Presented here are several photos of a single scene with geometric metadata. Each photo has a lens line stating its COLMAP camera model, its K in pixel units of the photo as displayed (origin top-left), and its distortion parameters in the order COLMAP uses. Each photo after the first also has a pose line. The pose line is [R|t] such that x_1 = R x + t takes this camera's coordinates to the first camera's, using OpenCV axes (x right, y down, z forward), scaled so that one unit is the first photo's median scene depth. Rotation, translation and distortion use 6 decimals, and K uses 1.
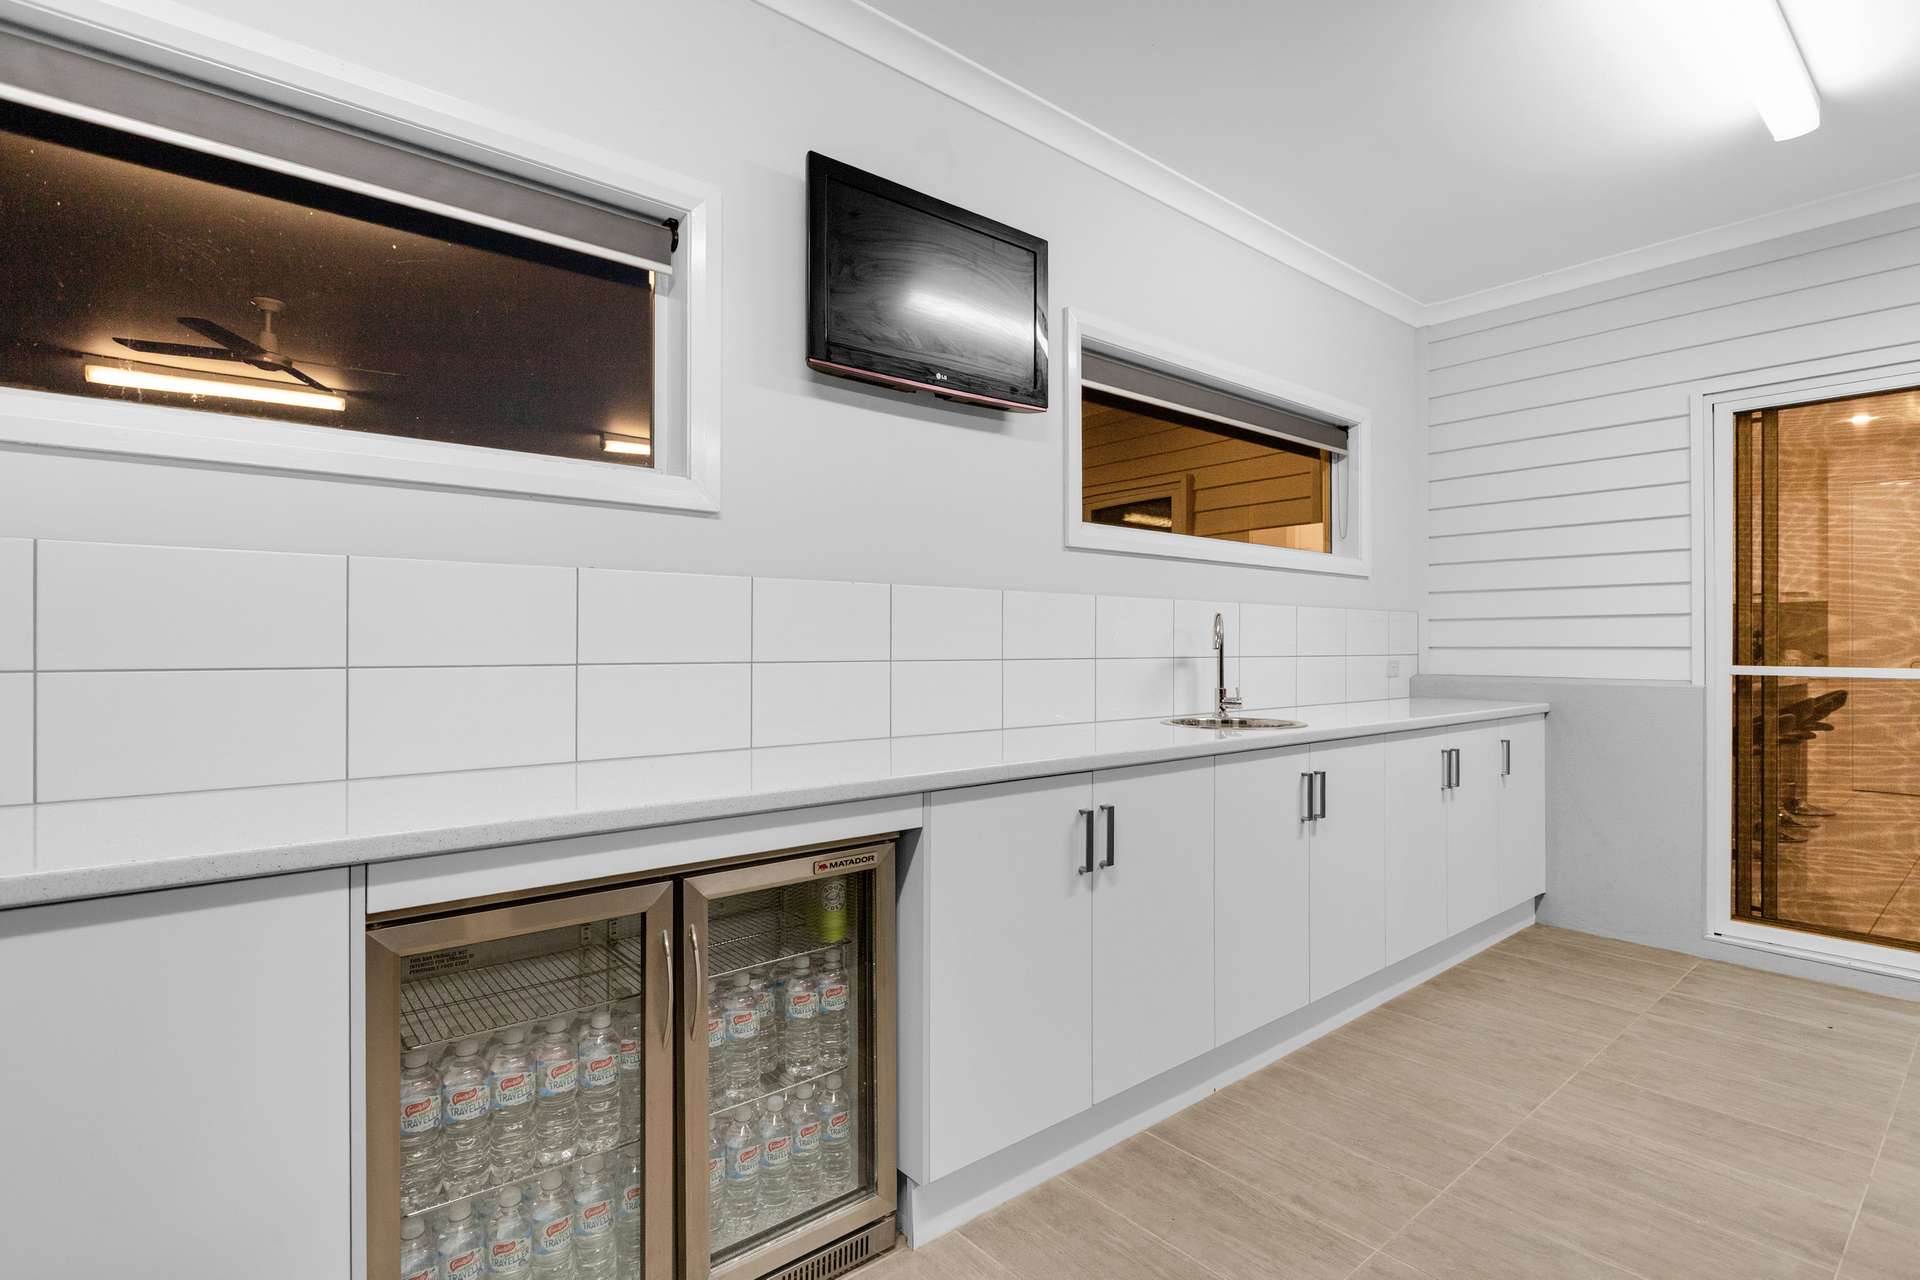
lens RADIAL K [[943.8, 0, 965.9], [0, 943.8, 644.9], [0, 0, 1]] dist [0.003161, 0.002391]
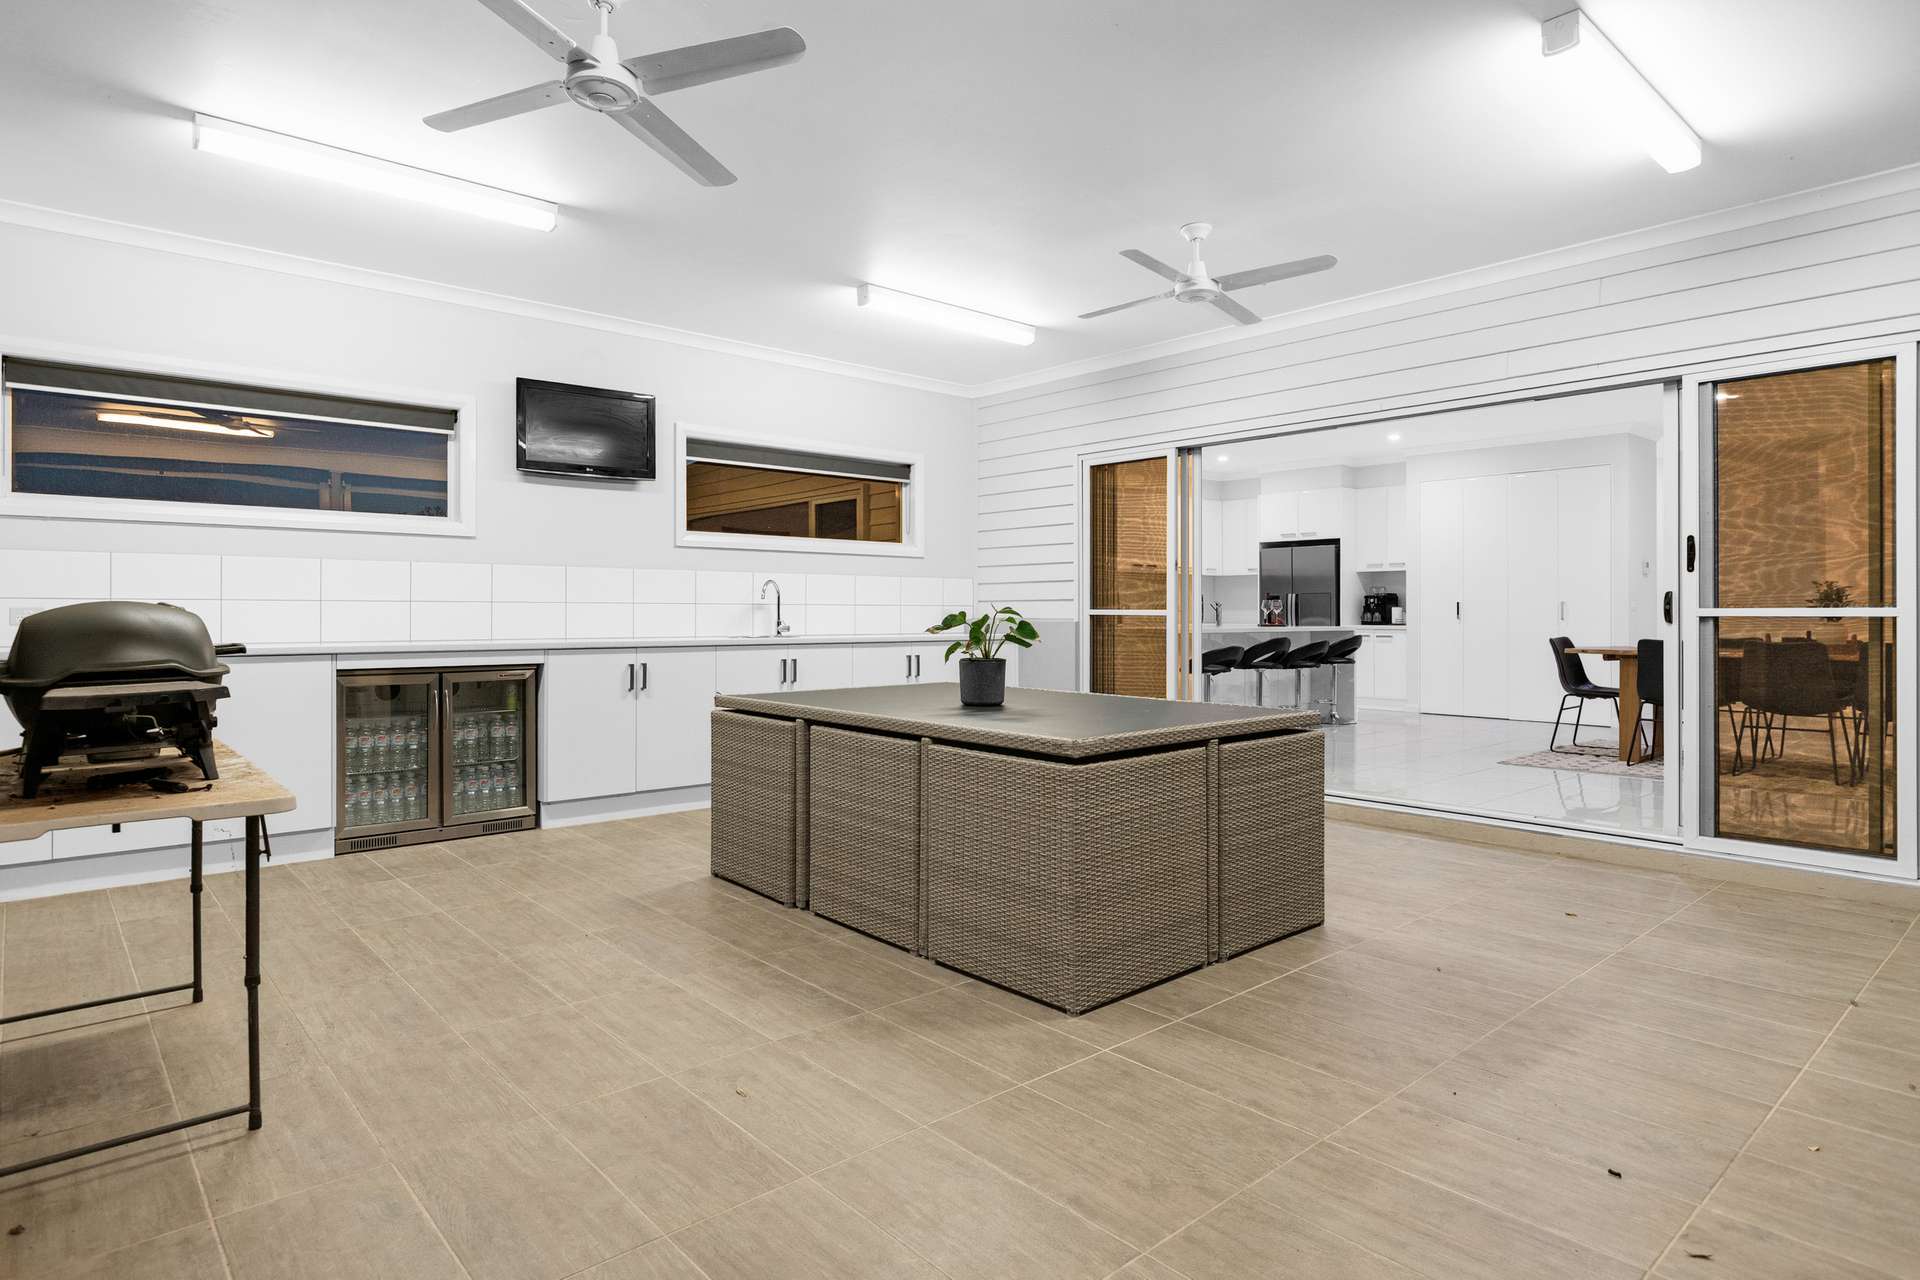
lens RADIAL K [[1034.0, 0, 940.4], [0, 1034.0, 615.7], [0, 0, 1]] dist [0.005713, -0.001973]
pose [[0.999754, -0.002448, 0.022025, 0.700506], [0.002371, 0.999991, 0.003522, 0.038690], [-0.022033, -0.003468, 0.999751, -1.331250]]
